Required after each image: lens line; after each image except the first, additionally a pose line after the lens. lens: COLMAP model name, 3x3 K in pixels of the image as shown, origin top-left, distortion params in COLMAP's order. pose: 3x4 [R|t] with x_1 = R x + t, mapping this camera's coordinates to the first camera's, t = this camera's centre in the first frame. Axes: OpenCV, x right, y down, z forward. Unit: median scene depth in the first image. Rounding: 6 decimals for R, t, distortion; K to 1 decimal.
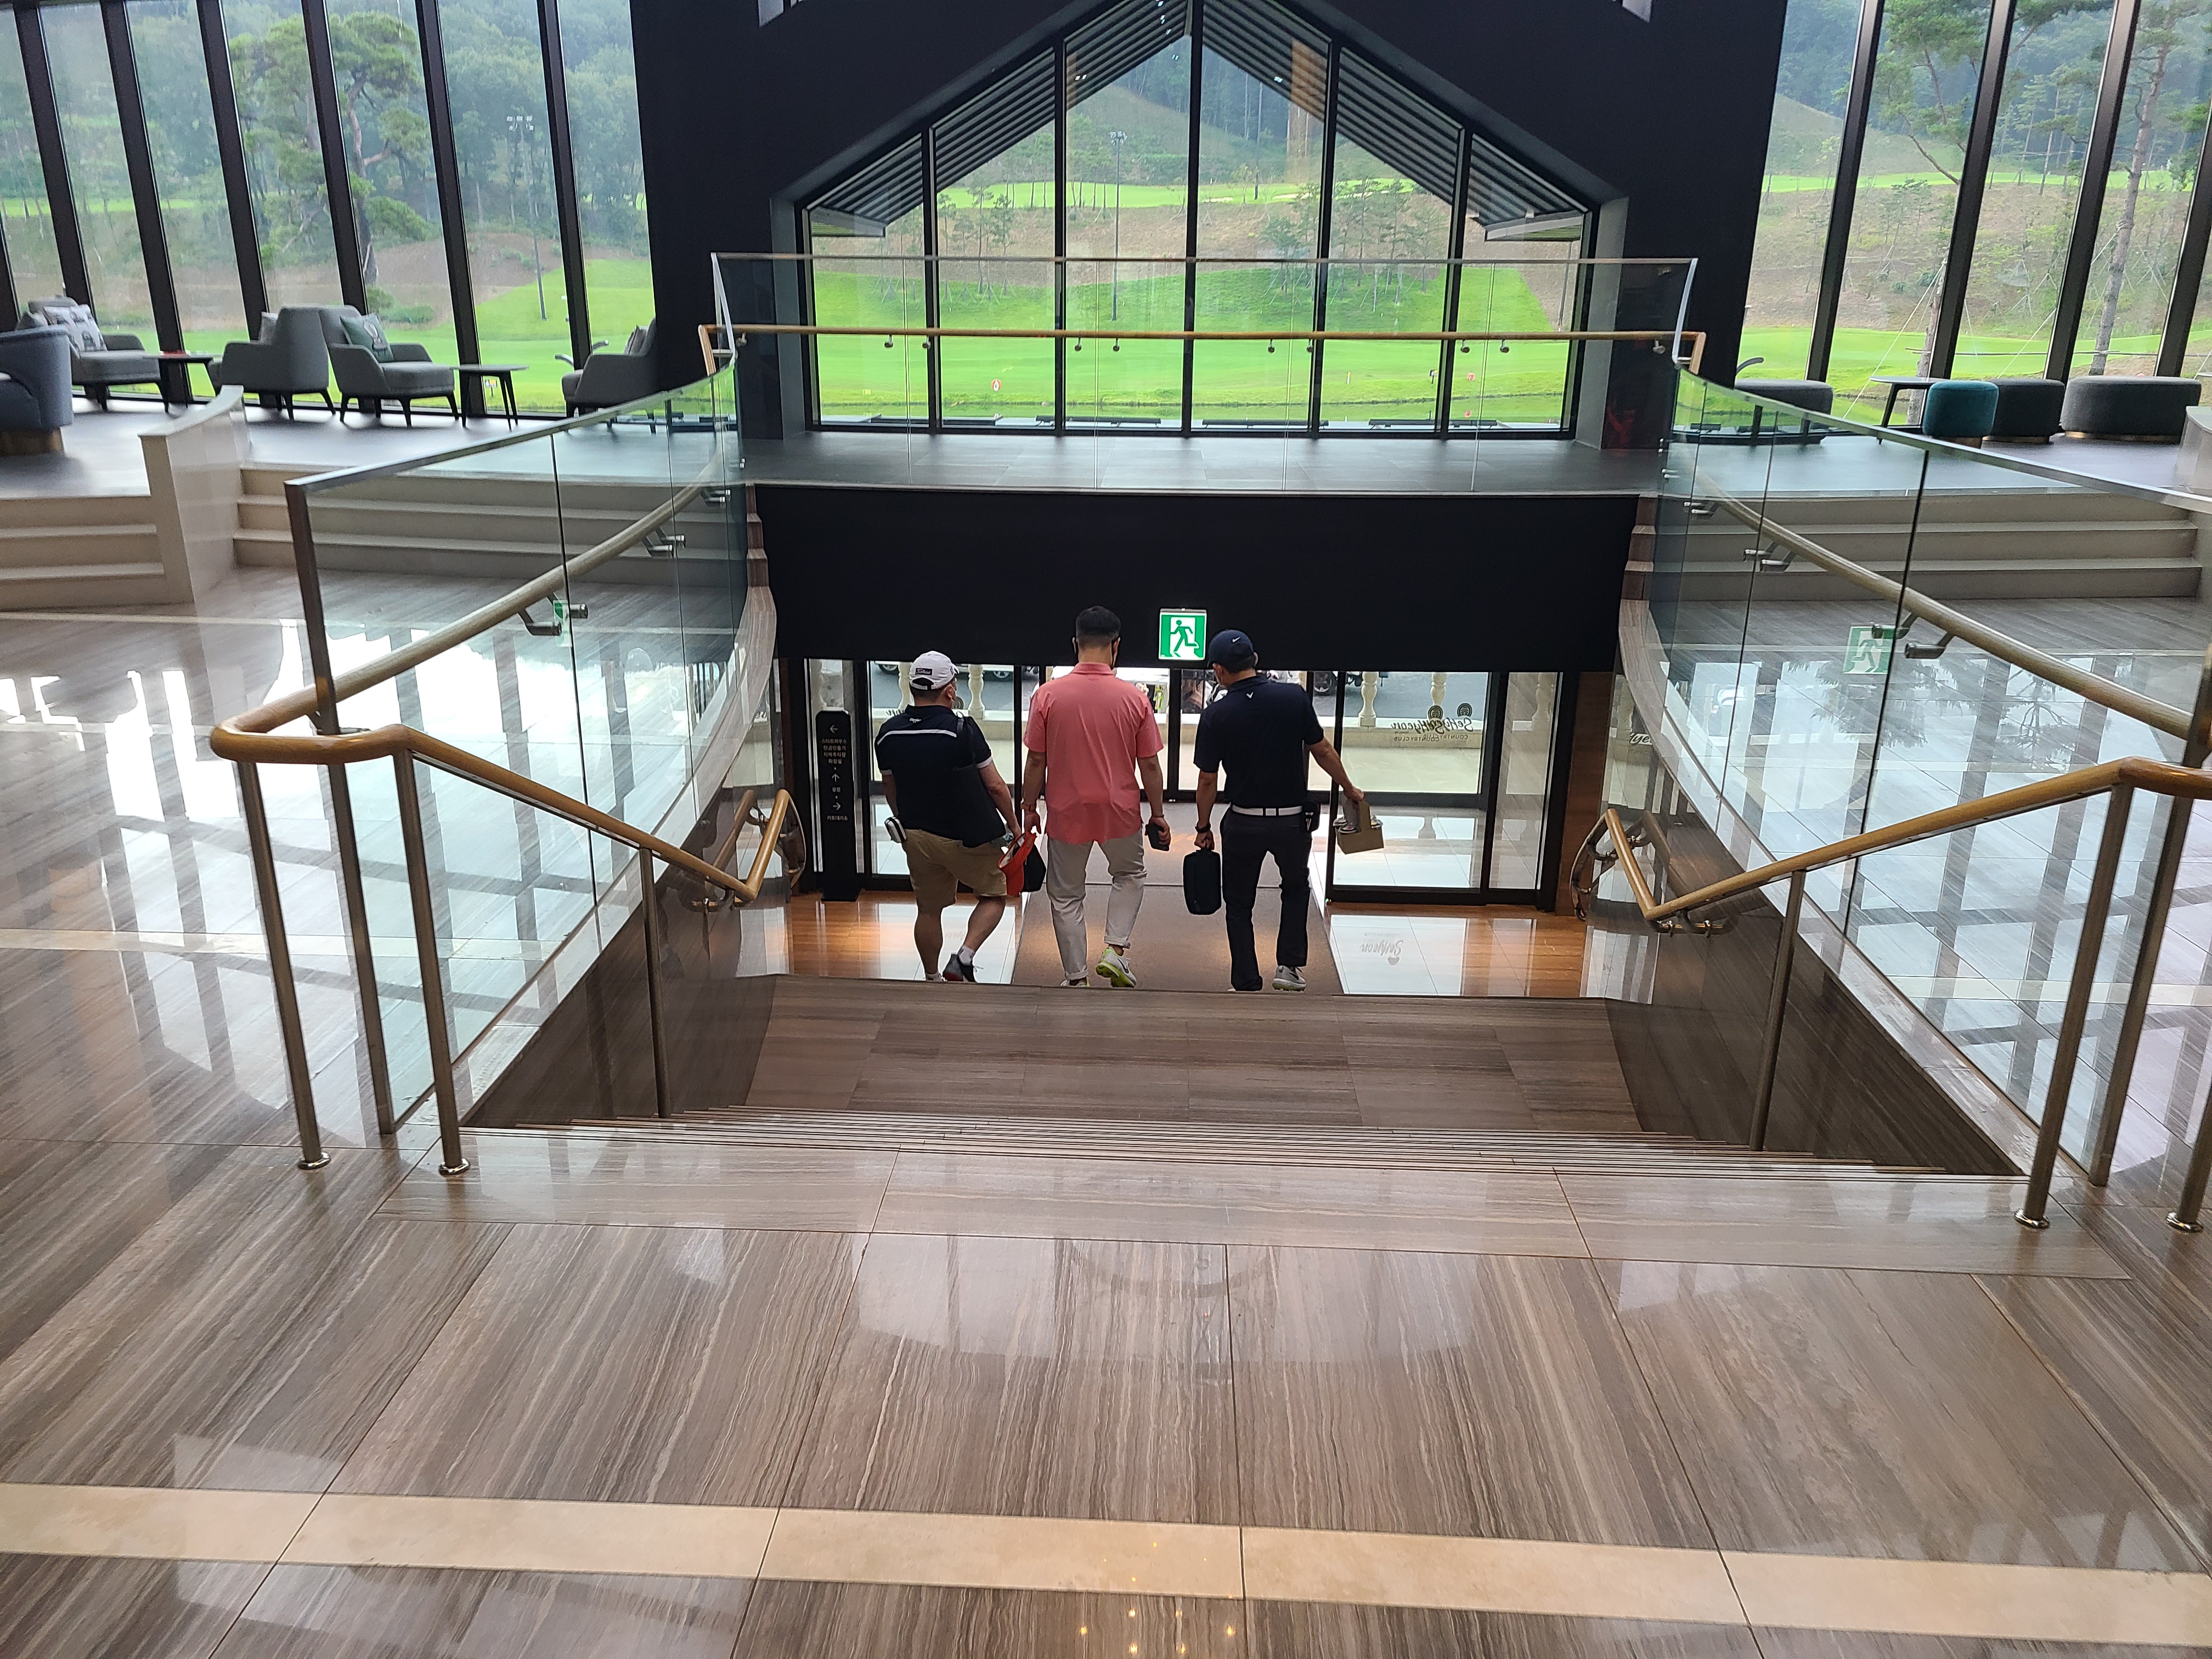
lens RADIAL K [[1646.2, 0, 1090.1], [0, 1646.2, 848.8], [0, 0, 1]] dist [0.084567, -0.074926]
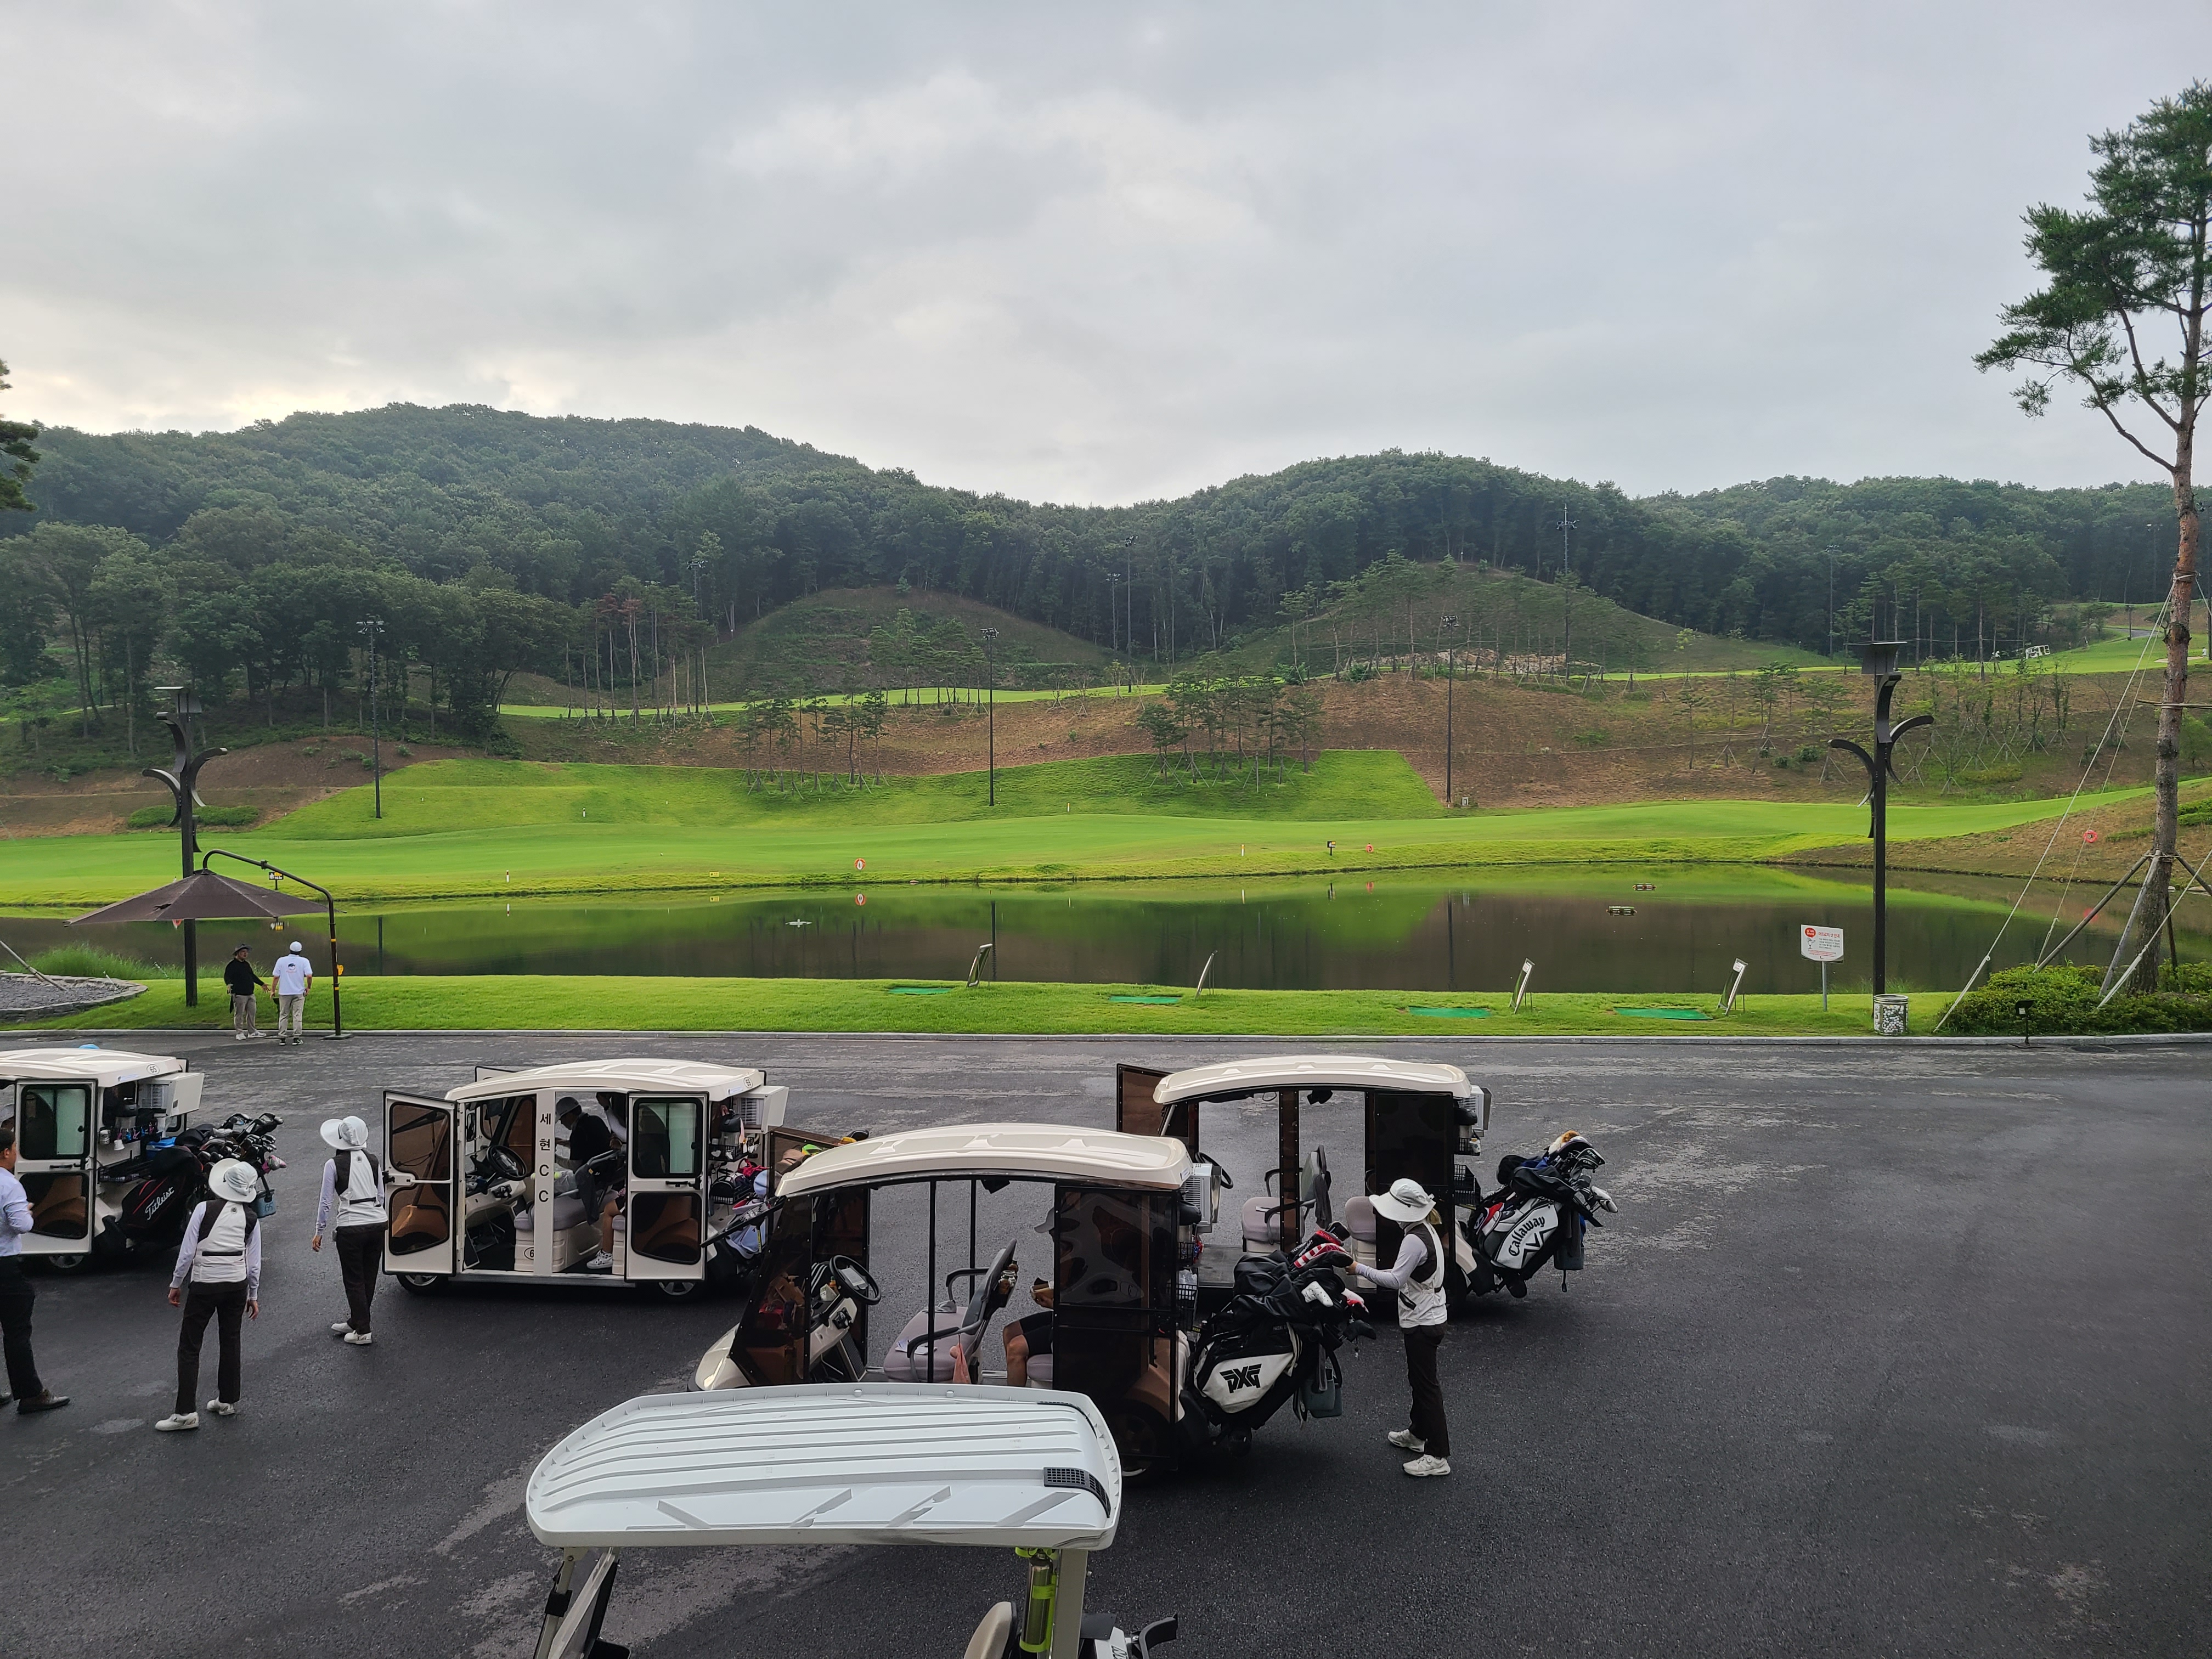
lens RADIAL K [[1637.0, 0, 1064.9], [0, 1637.0, 826.7], [0, 0, 1]] dist [0.067734, -0.050477]
pose [[0.998242, -0.020417, 0.055639, 0.069148], [0.036442, 0.951798, -0.304554, -0.243557], [-0.046739, 0.306046, 0.950869, 1.512655]]
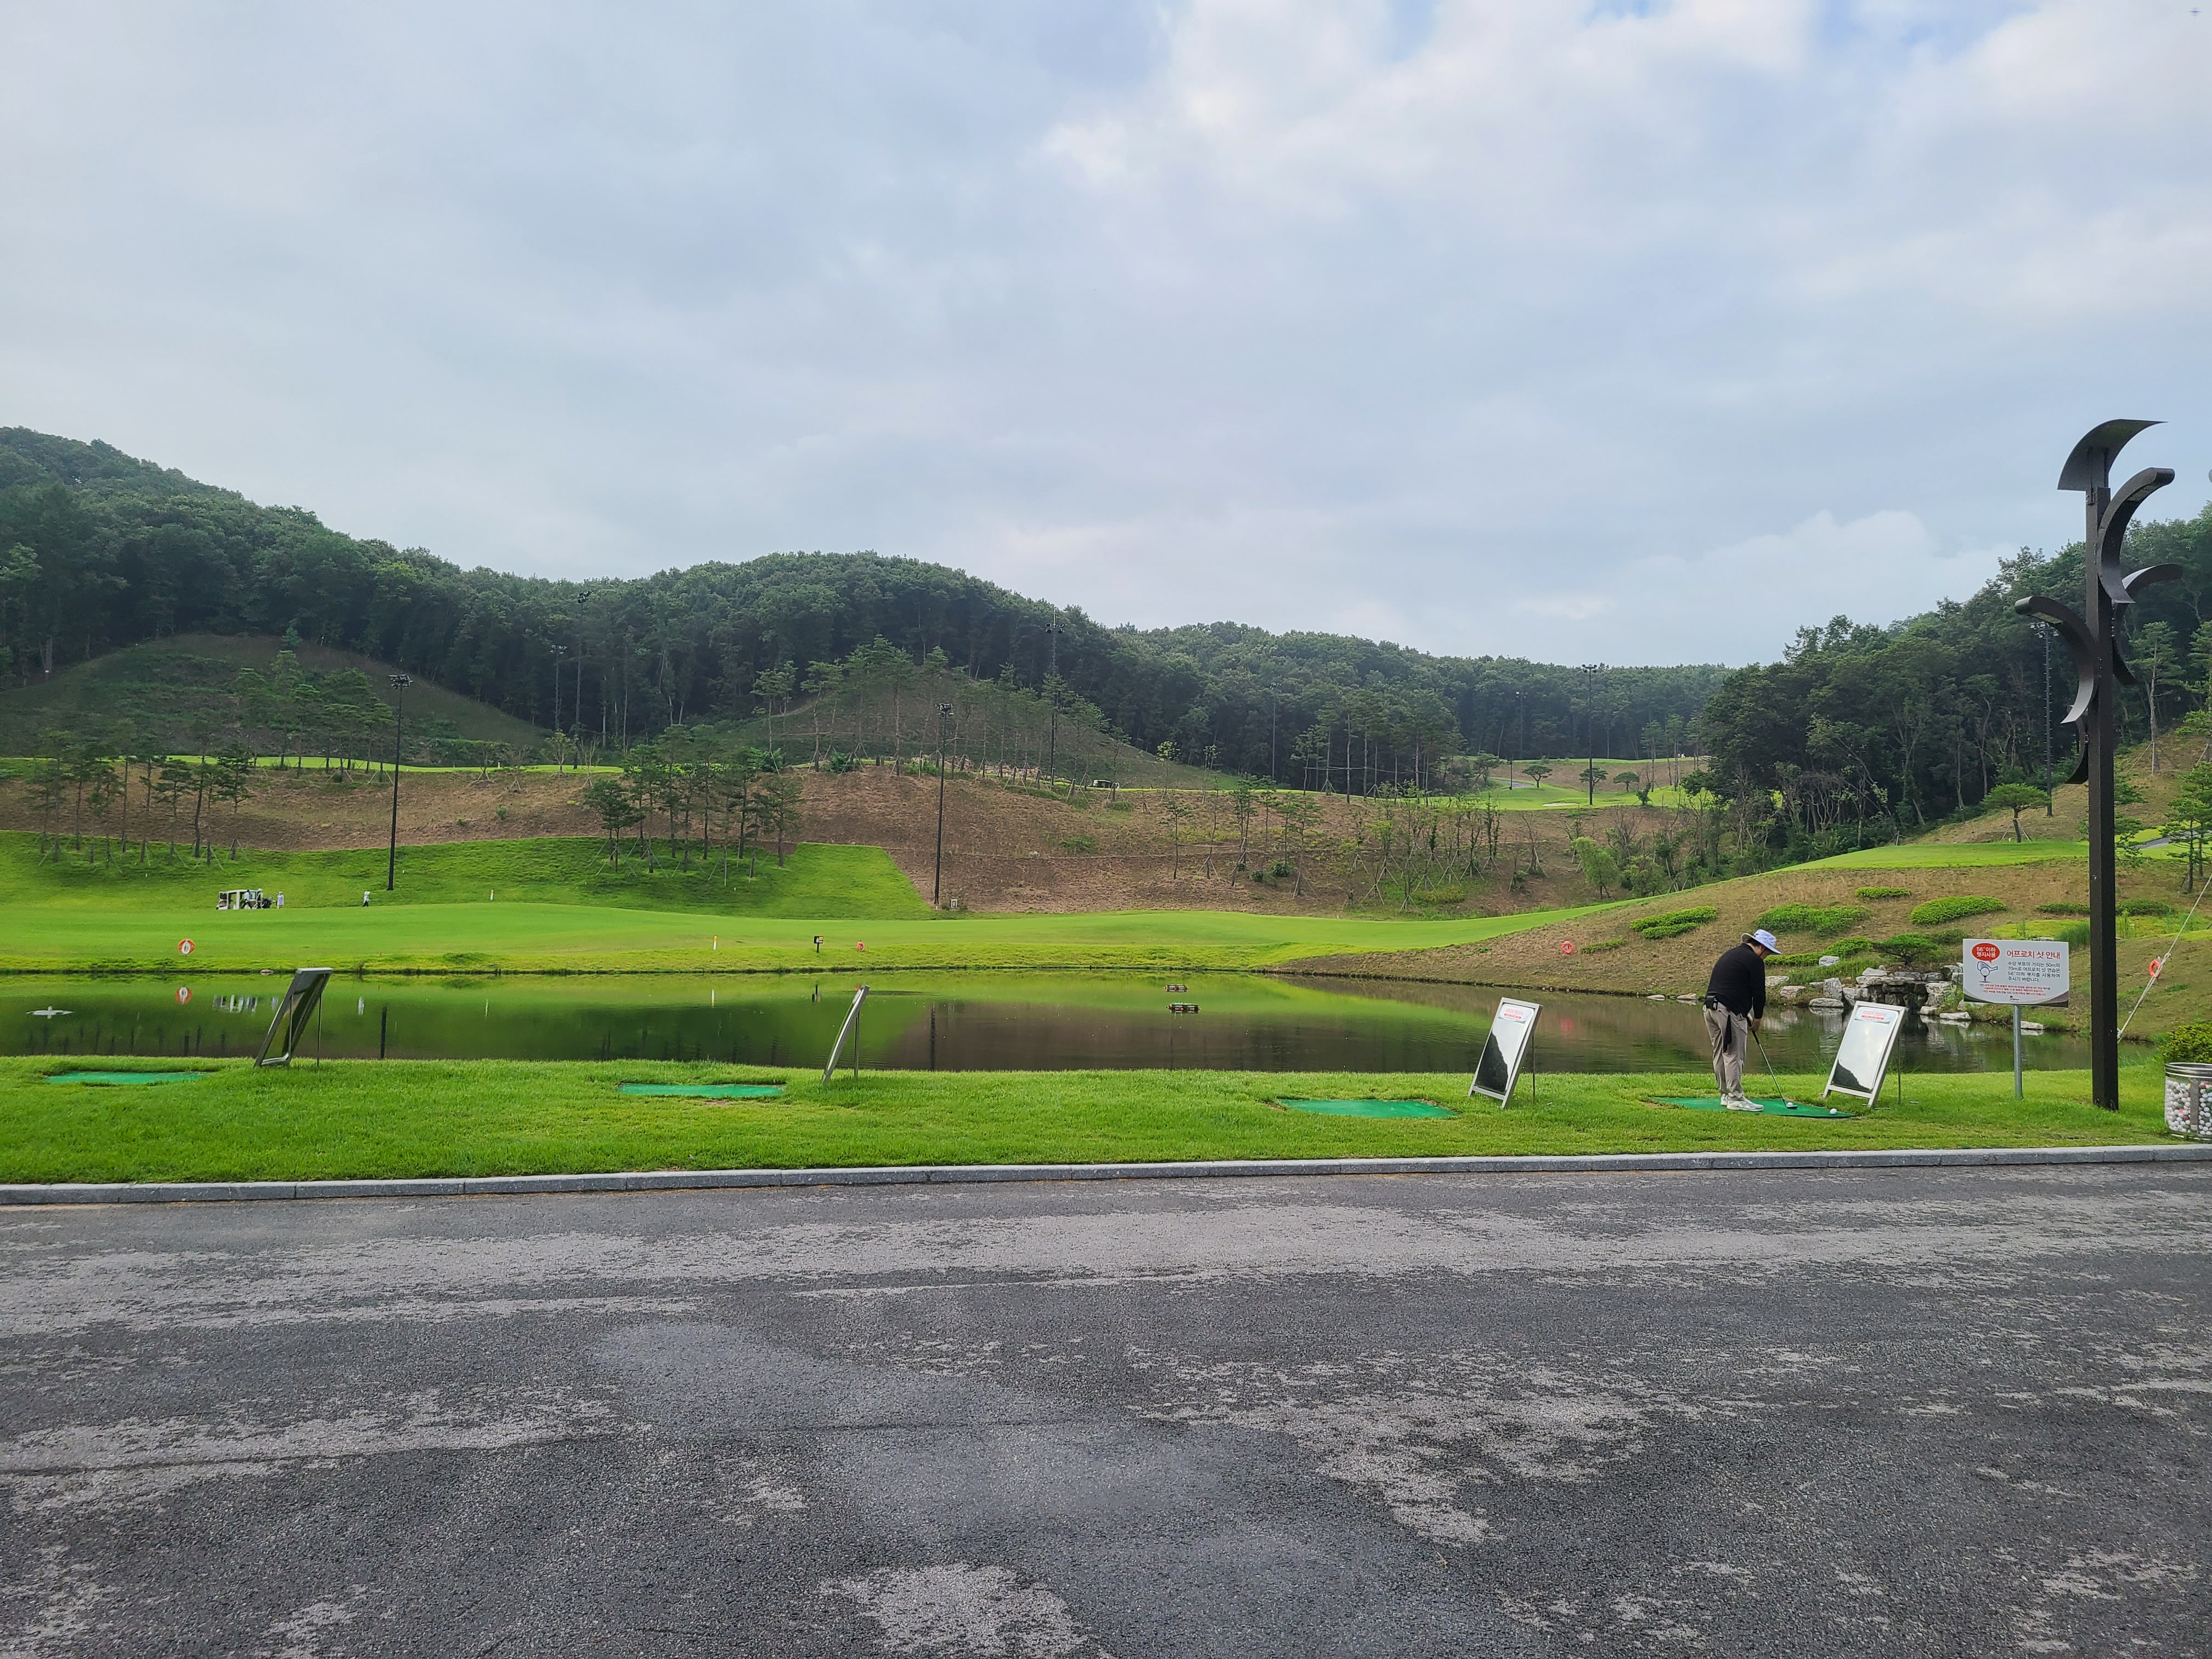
lens RADIAL K [[1635.1, 0, 1106.0], [0, 1635.1, 829.5], [0, 0, 1]] dist [0.069729, -0.053098]
pose [[0.914246, 0.034825, 0.403661, 0.123424], [0.117425, 0.930764, -0.346252, -0.523330], [-0.387771, 0.363959, 0.846857, 2.998888]]
